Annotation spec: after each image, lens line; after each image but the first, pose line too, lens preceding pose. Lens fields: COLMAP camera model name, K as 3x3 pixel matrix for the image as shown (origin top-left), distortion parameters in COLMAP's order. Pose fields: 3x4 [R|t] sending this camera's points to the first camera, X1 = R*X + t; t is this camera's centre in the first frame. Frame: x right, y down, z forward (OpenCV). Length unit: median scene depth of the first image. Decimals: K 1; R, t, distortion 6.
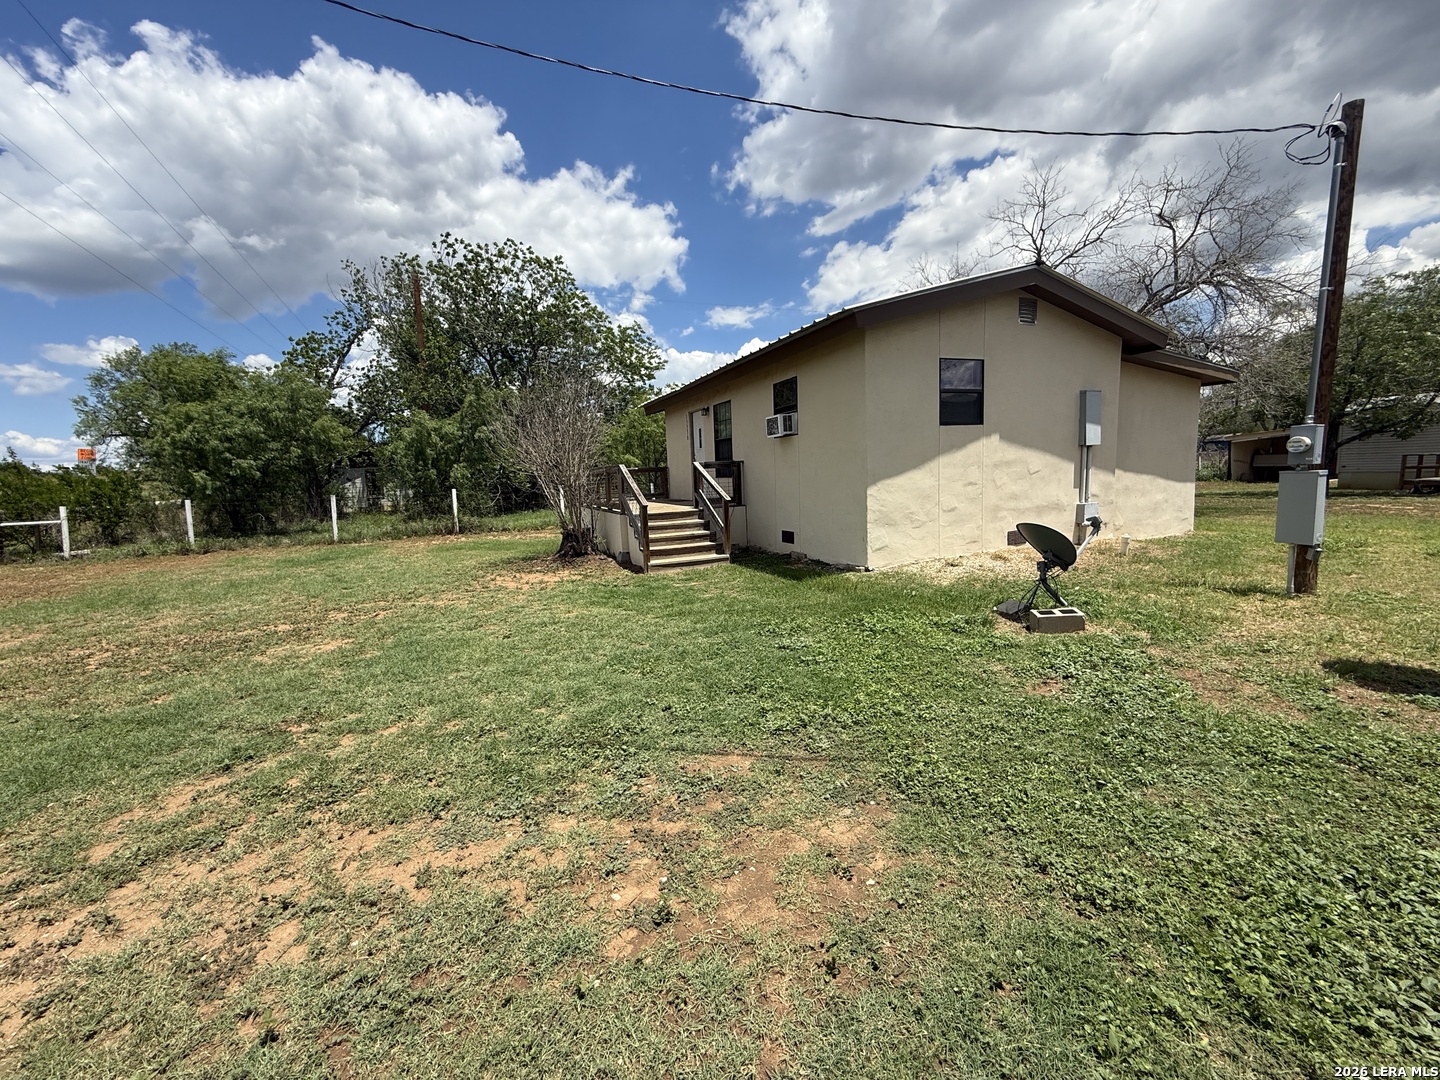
lens RADIAL K [[570.2, 0, 720.0], [0, 570.2, 540.0], [0, 0, 1]] dist [0.015122, -0.000139]
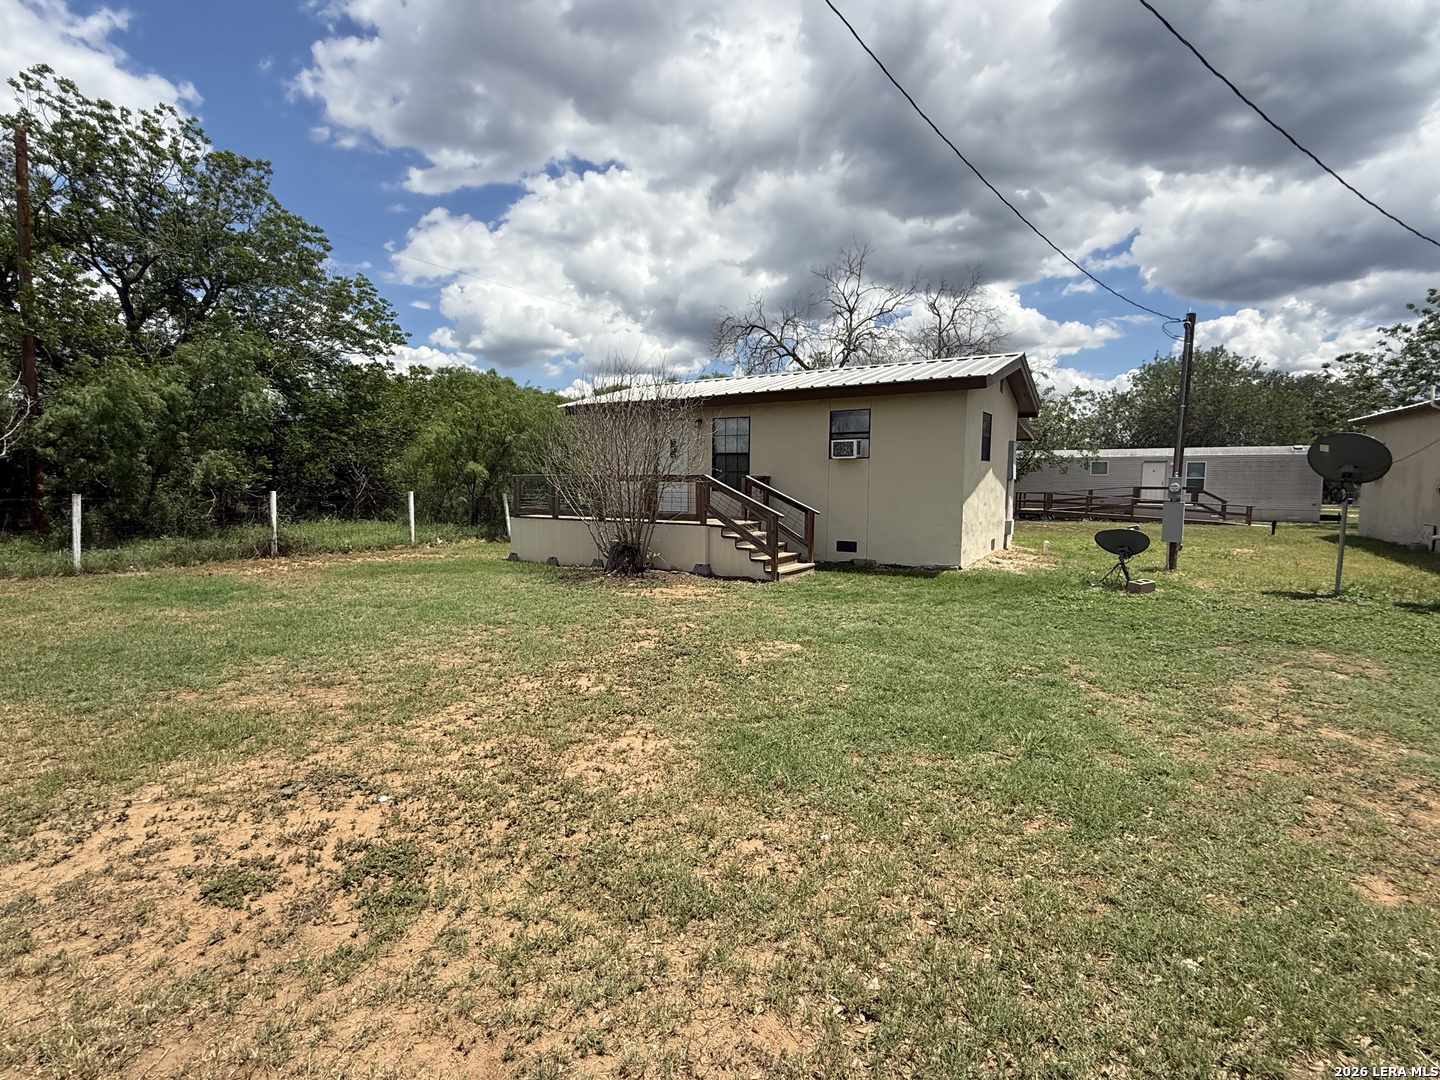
lens RADIAL K [[665.7, 0, 720.0], [0, 665.7, 540.0], [0, 0, 1]] dist [0.003463, 0.001203]
pose [[0.827773, -0.004993, 0.561041, -0.345748], [0.026923, 0.999162, -0.030831, 0.006747], [-0.560417, 0.040626, 0.827214, 0.013148]]
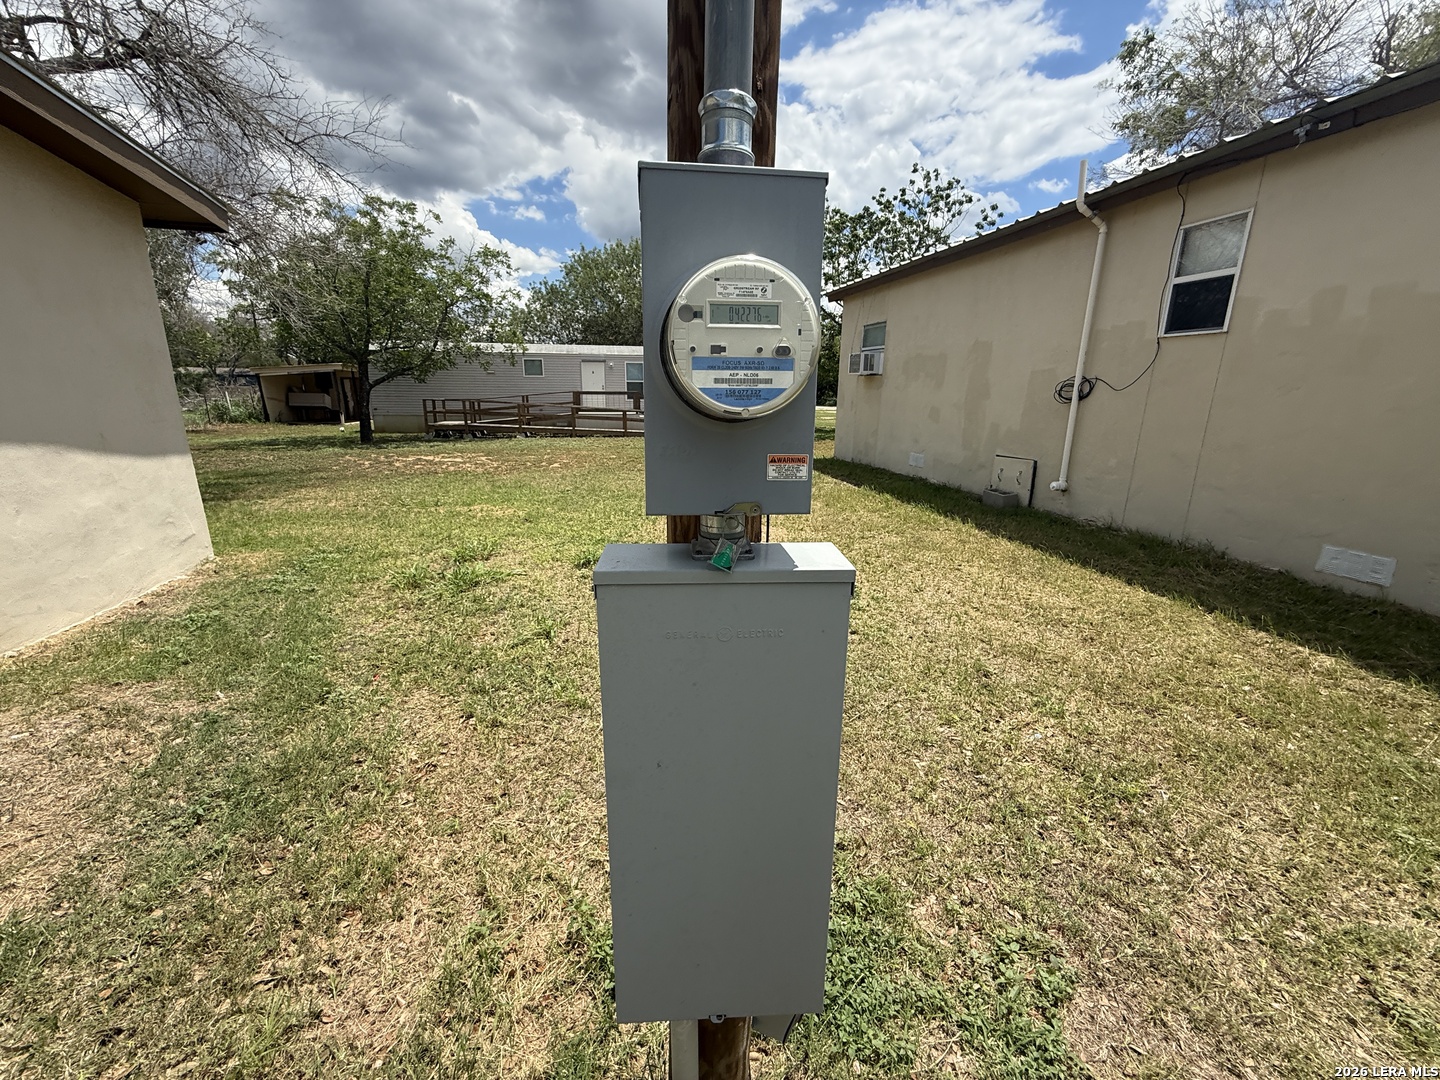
lens RADIAL K [[570.2, 0, 720.0], [0, 570.2, 540.0], [0, 0, 1]] dist [0.015122, -0.000139]
pose [[0.197012, -0.207838, 0.958118, 0.221505], [0.100587, 0.976399, 0.191121, -0.038013], [-0.975227, 0.058721, 0.213268, 0.242178]]
